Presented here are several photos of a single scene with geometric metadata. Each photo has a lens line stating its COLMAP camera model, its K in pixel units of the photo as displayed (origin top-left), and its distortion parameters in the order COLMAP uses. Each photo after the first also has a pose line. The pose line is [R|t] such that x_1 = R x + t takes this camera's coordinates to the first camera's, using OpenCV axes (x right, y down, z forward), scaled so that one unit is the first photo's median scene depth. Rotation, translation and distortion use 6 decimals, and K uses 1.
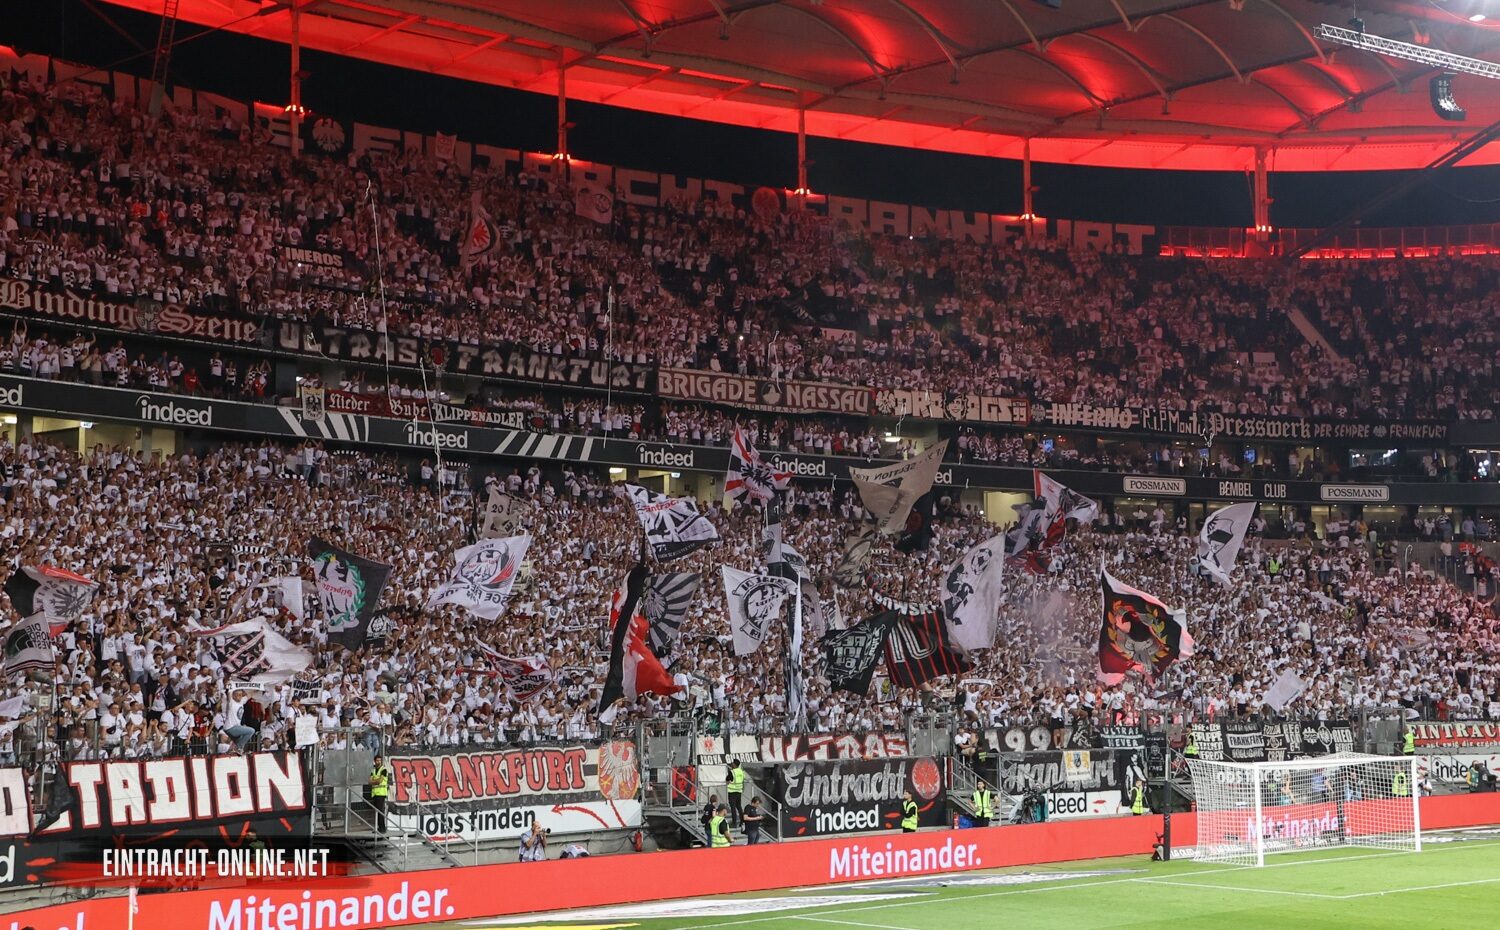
lens RADIAL K [[2155.5, 0, 739.9], [0, 2155.5, 477.9], [0, 0, 1]] dist [0.098973, 0.000000]
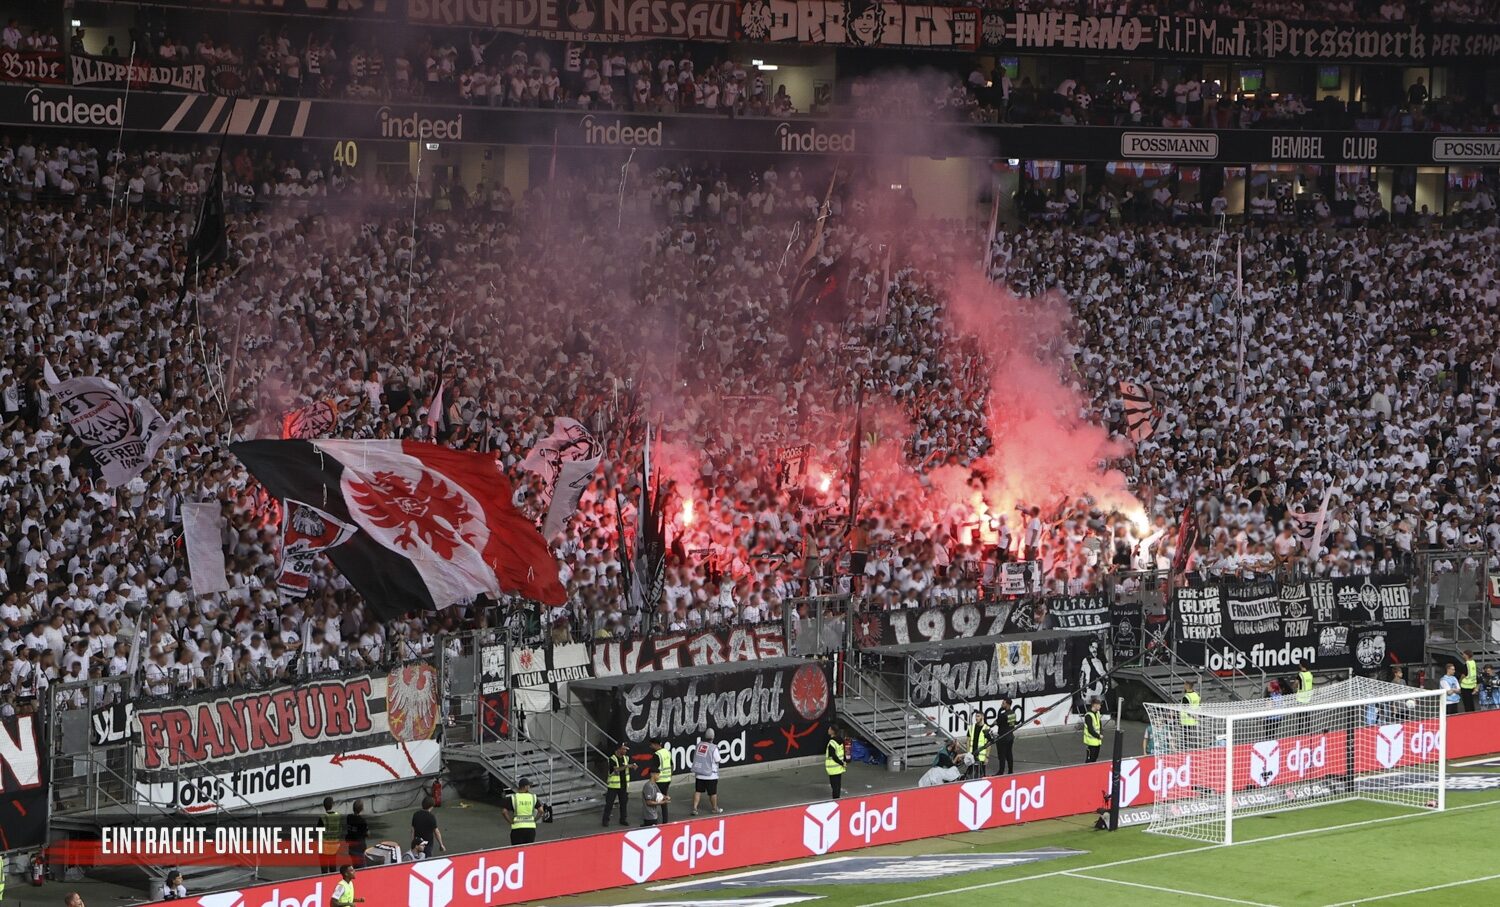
lens RADIAL K [[4194.5, 0, 748.9], [0, 4194.5, 492.4], [0, 0, 1]] dist [0.564146, 0.000000]
pose [[0.996775, 0.017675, 0.078271, -0.047907], [-0.030220, 0.986308, 0.162123, -0.158563], [-0.074334, -0.163965, 0.983661, -0.401024]]
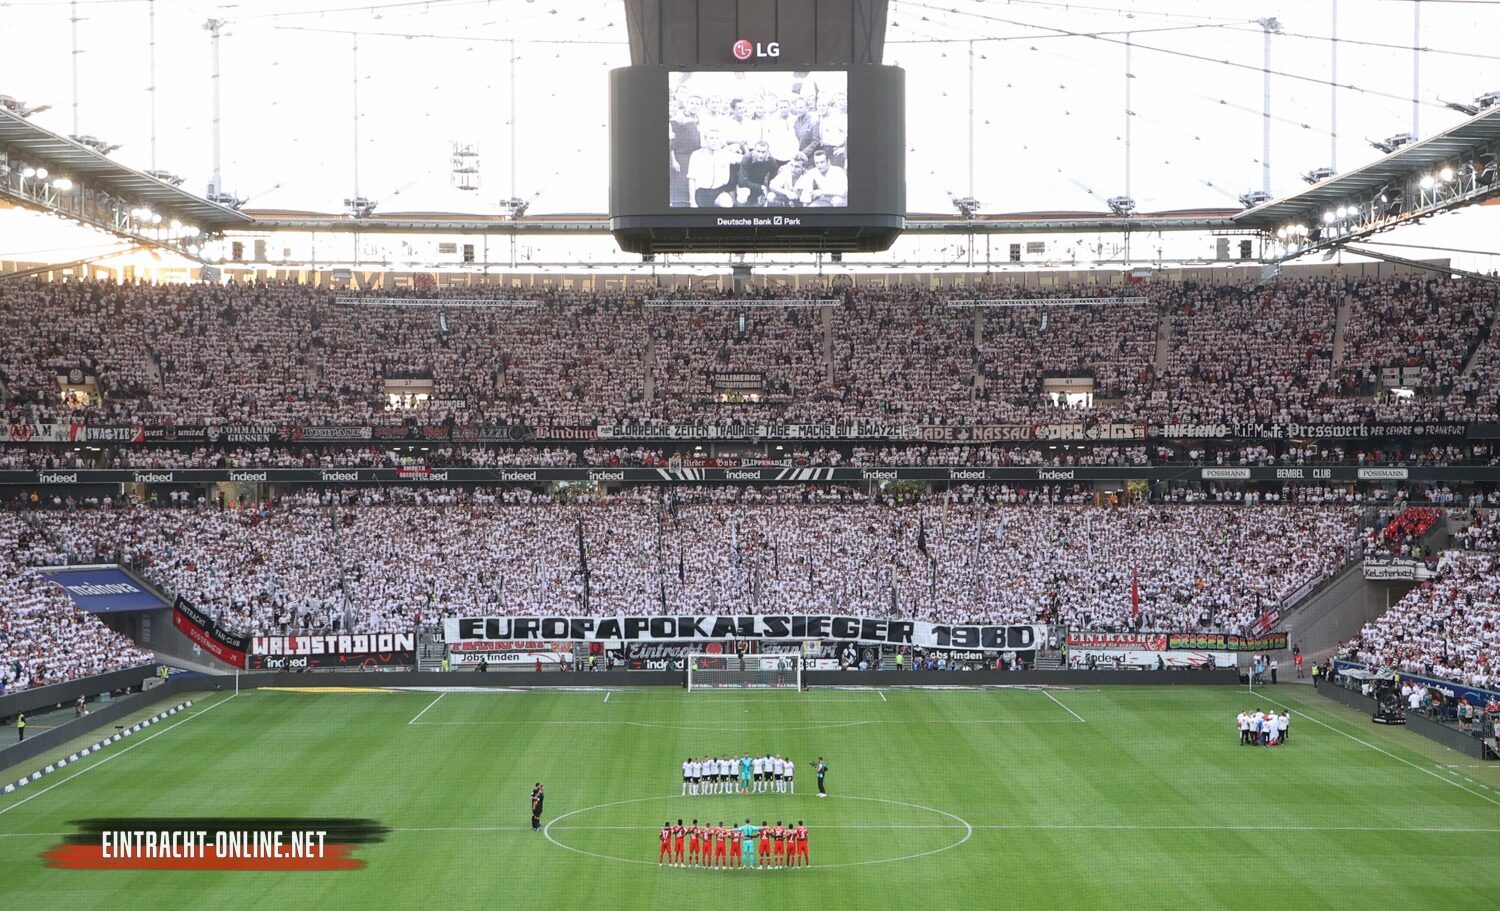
lens RADIAL K [[2113.5, 0, 744.8], [0, 2113.5, 470.4], [0, 0, 1]] dist [0.032268, 0.000000]
pose [[0.728705, 0.007924, -0.684782, 1.728288], [0.062861, 0.994938, 0.078407, -0.248964], [0.681937, -0.100182, 0.724518, -0.701554]]
